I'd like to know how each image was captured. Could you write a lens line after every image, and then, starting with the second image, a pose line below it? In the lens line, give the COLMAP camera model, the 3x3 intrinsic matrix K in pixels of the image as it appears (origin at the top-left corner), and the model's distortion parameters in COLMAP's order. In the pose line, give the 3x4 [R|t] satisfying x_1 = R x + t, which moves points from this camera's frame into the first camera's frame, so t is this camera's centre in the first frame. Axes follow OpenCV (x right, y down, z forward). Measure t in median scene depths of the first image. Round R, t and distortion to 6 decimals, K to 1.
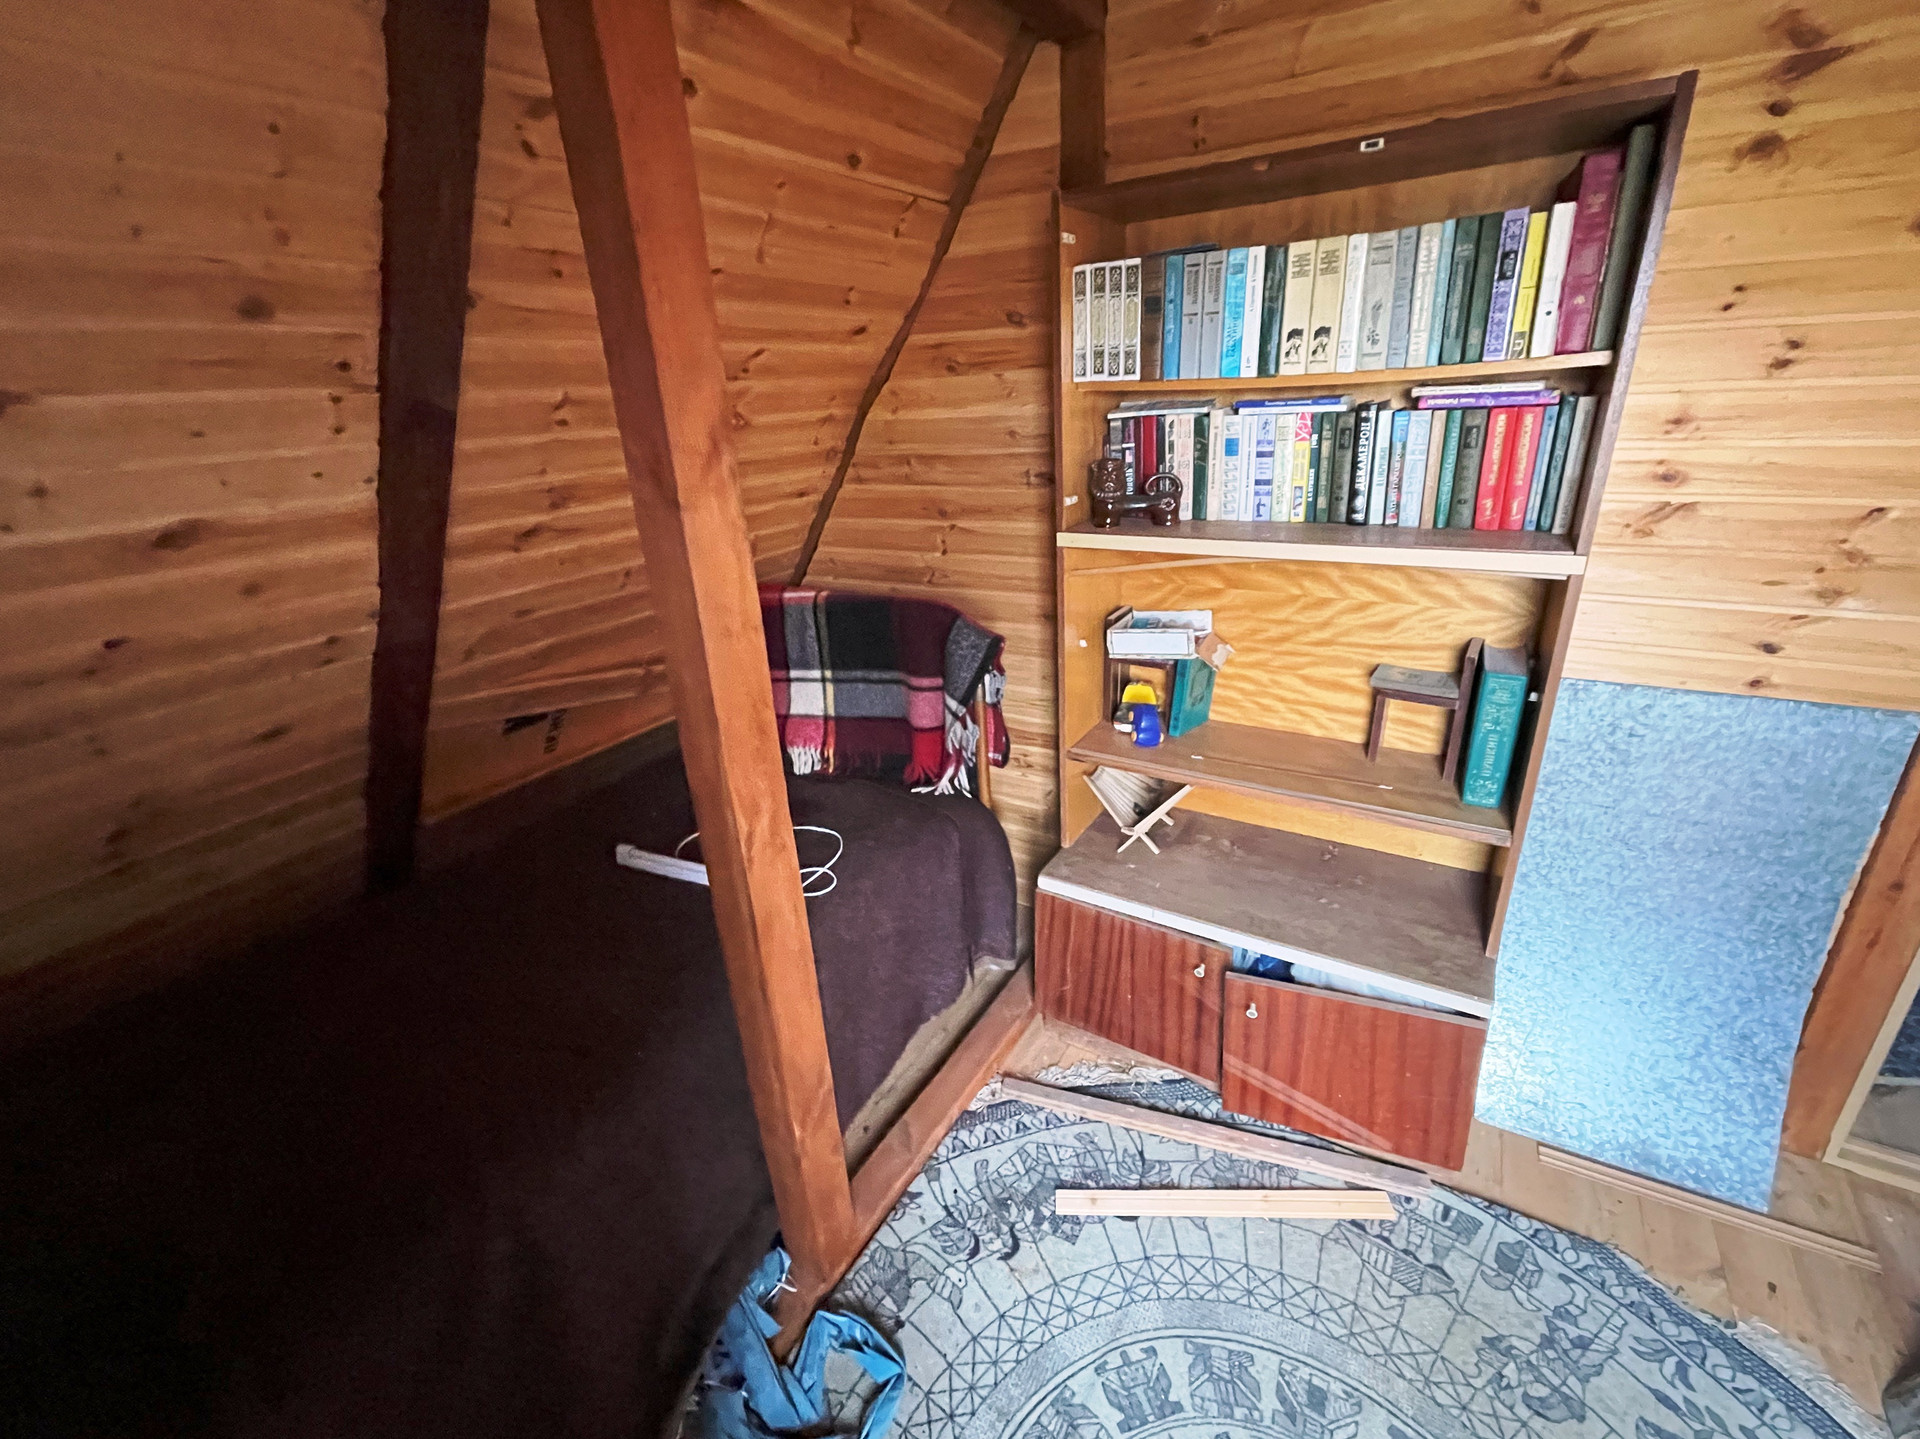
lens RADIAL K [[822.2, 0, 963.2], [0, 822.2, 710.5], [0, 0, 1]] dist [-0.001012, 0.000019]
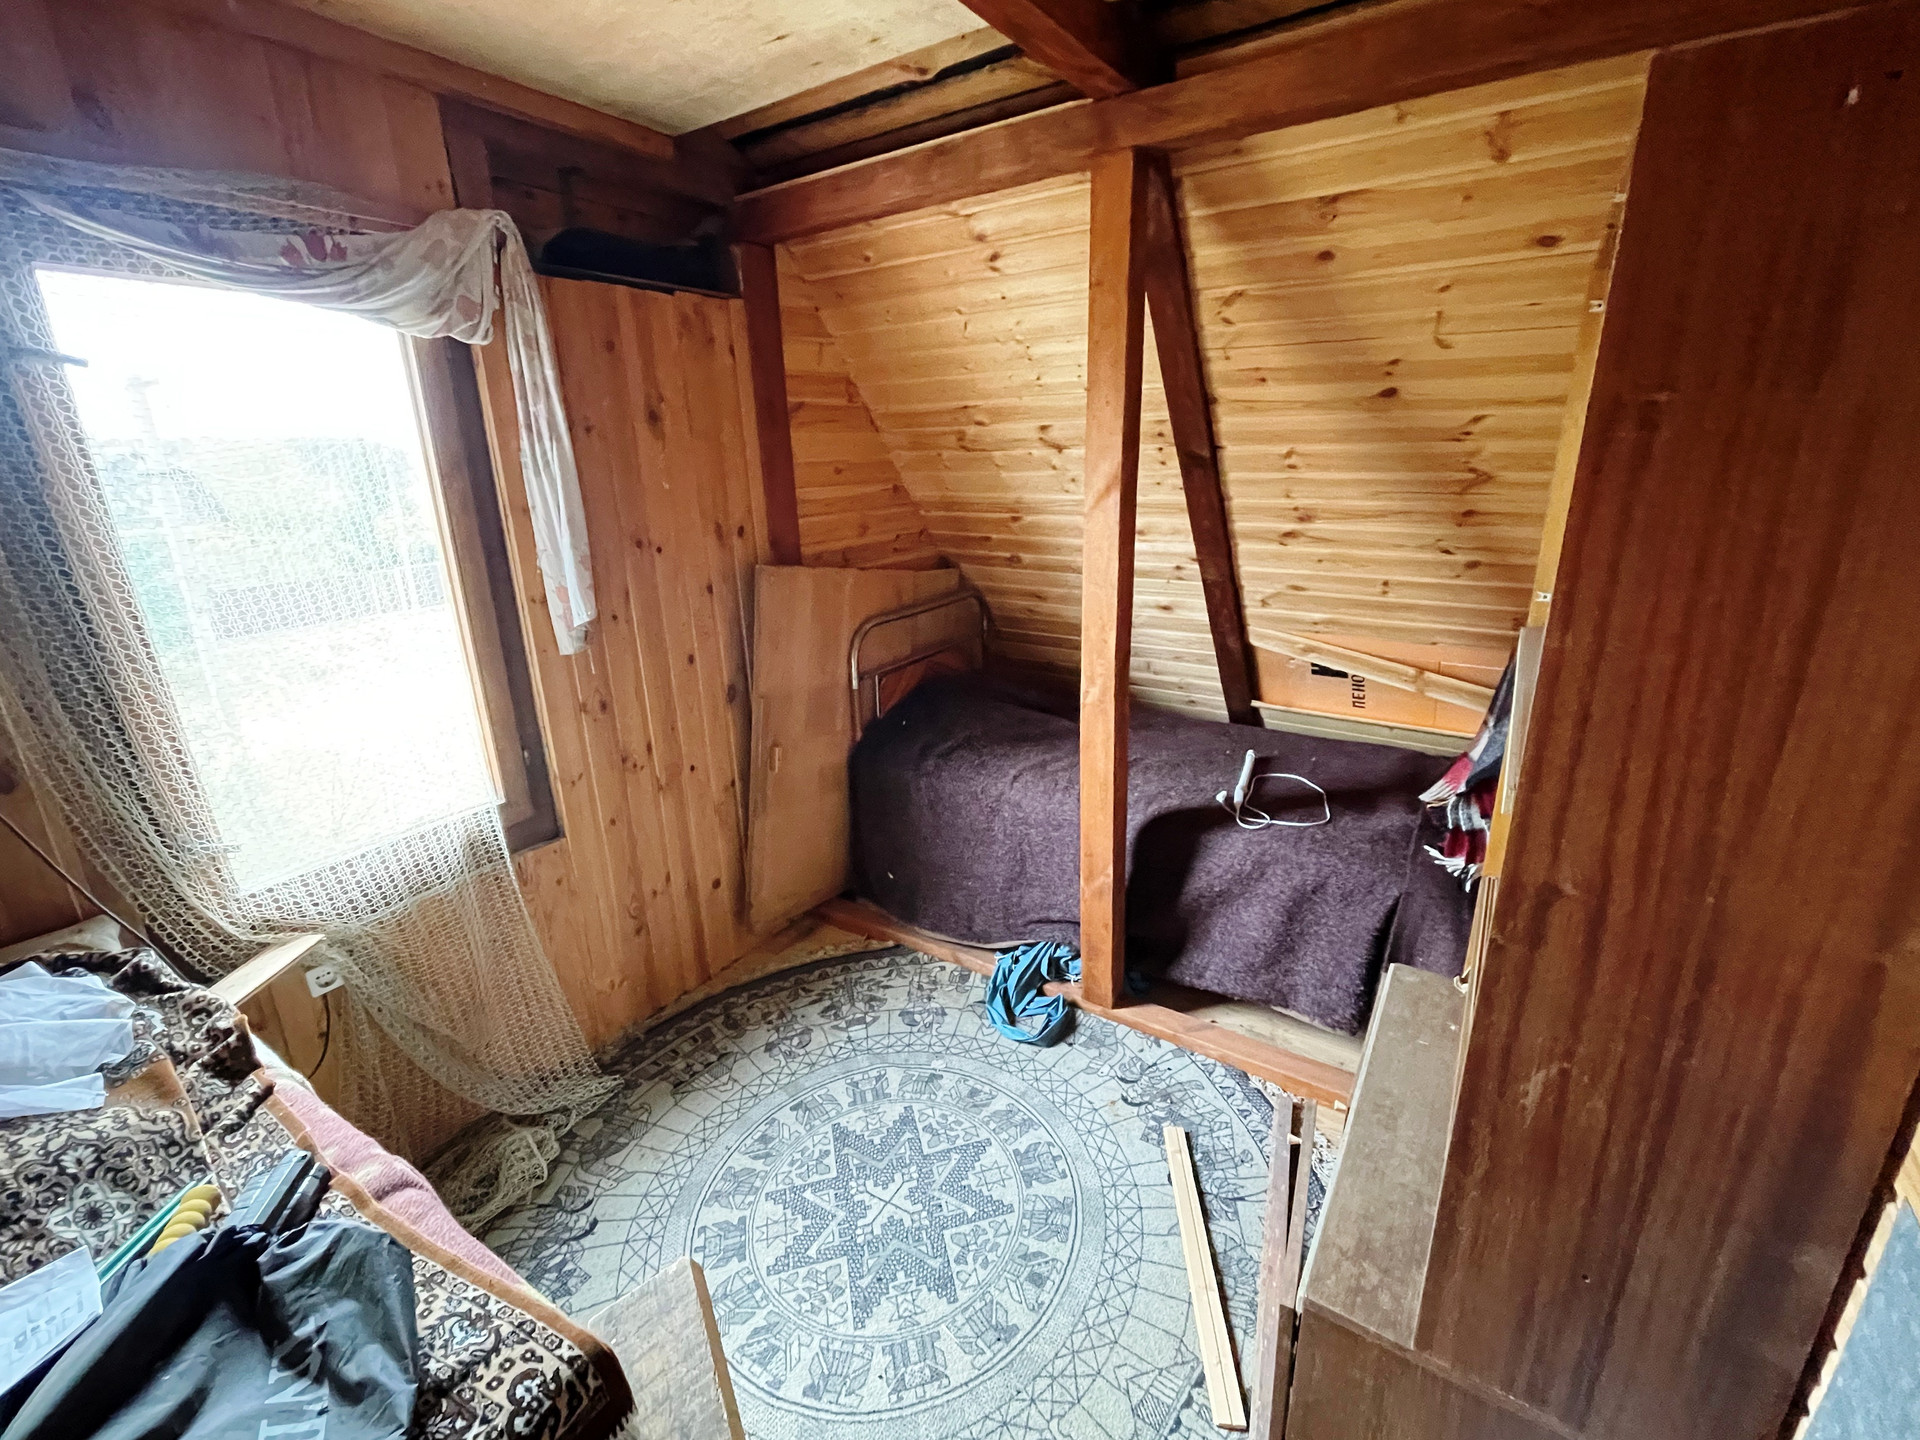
lens RADIAL K [[831.6, 0, 958.4], [0, 831.6, 710.0], [0, 0, 1]] dist [0.000068, -0.000237]
pose [[-0.036732, 0.348984, -0.936408, 1.088614], [-0.344962, 0.875014, 0.339635, -0.250807], [0.937898, 0.335501, 0.088245, 0.407397]]
